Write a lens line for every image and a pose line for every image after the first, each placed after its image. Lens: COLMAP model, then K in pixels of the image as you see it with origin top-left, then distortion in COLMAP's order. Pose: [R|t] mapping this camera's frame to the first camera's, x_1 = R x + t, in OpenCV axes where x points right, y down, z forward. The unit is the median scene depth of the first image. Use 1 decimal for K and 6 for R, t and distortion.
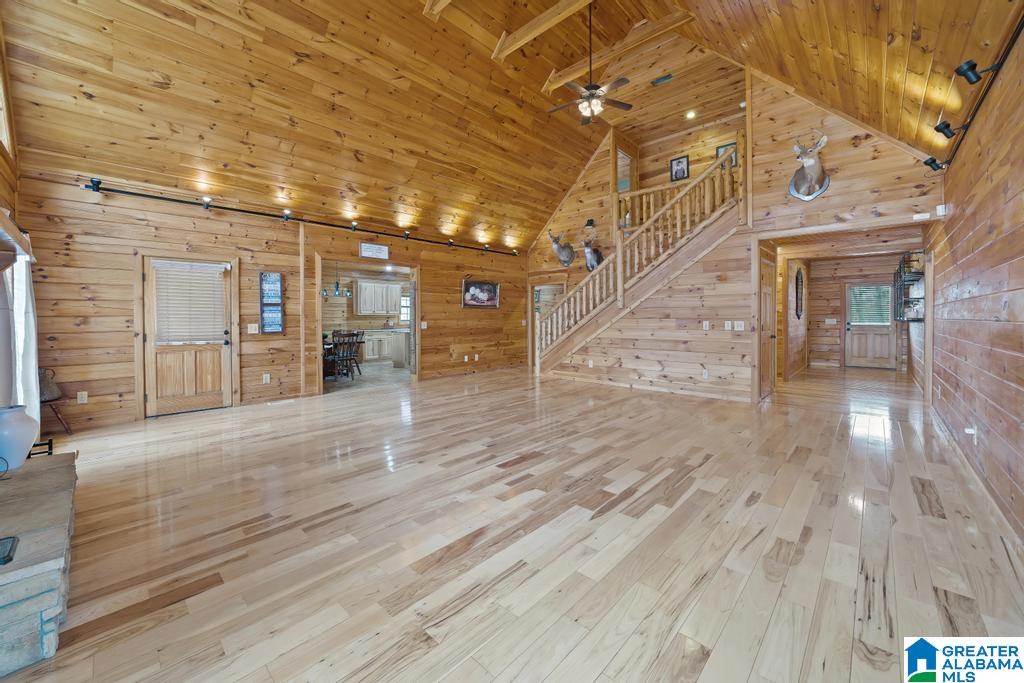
lens RADIAL K [[391.1, 0, 512.0], [0, 391.1, 341.5], [0, 0, 1]] dist [-0.026623, -0.000081]
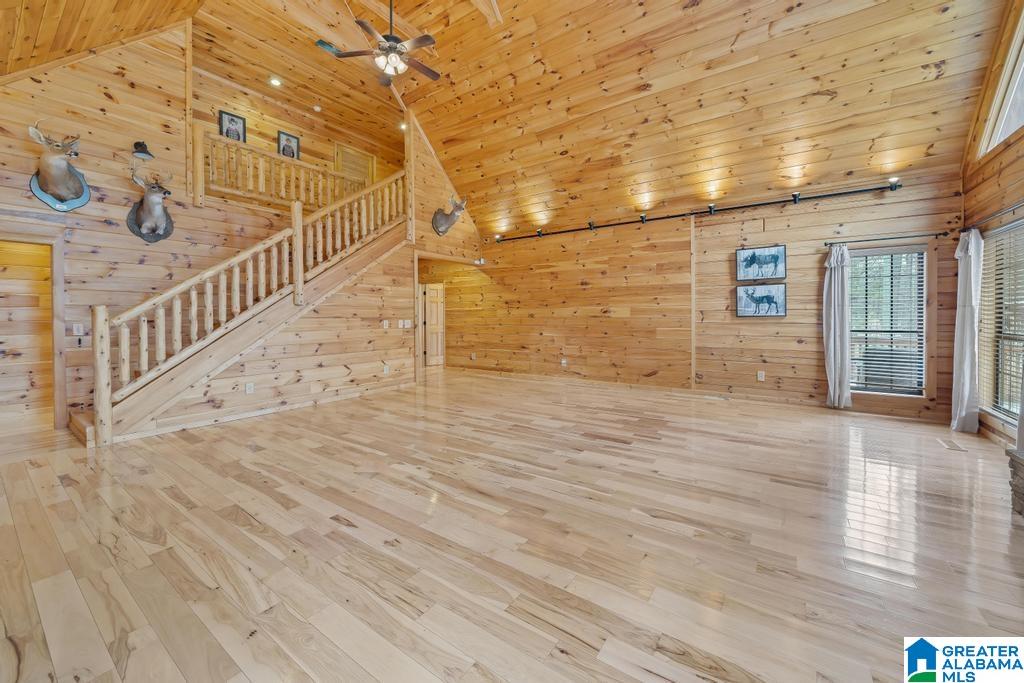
lens RADIAL K [[393.1, 0, 510.5], [0, 393.1, 323.8], [0, 0, 1]] dist [-0.001192, -0.000101]
pose [[-0.139712, -0.014136, 0.990091, -0.617680], [0.063102, 0.997739, 0.023149, -0.045637], [-0.988180, 0.065711, -0.138504, 0.808098]]
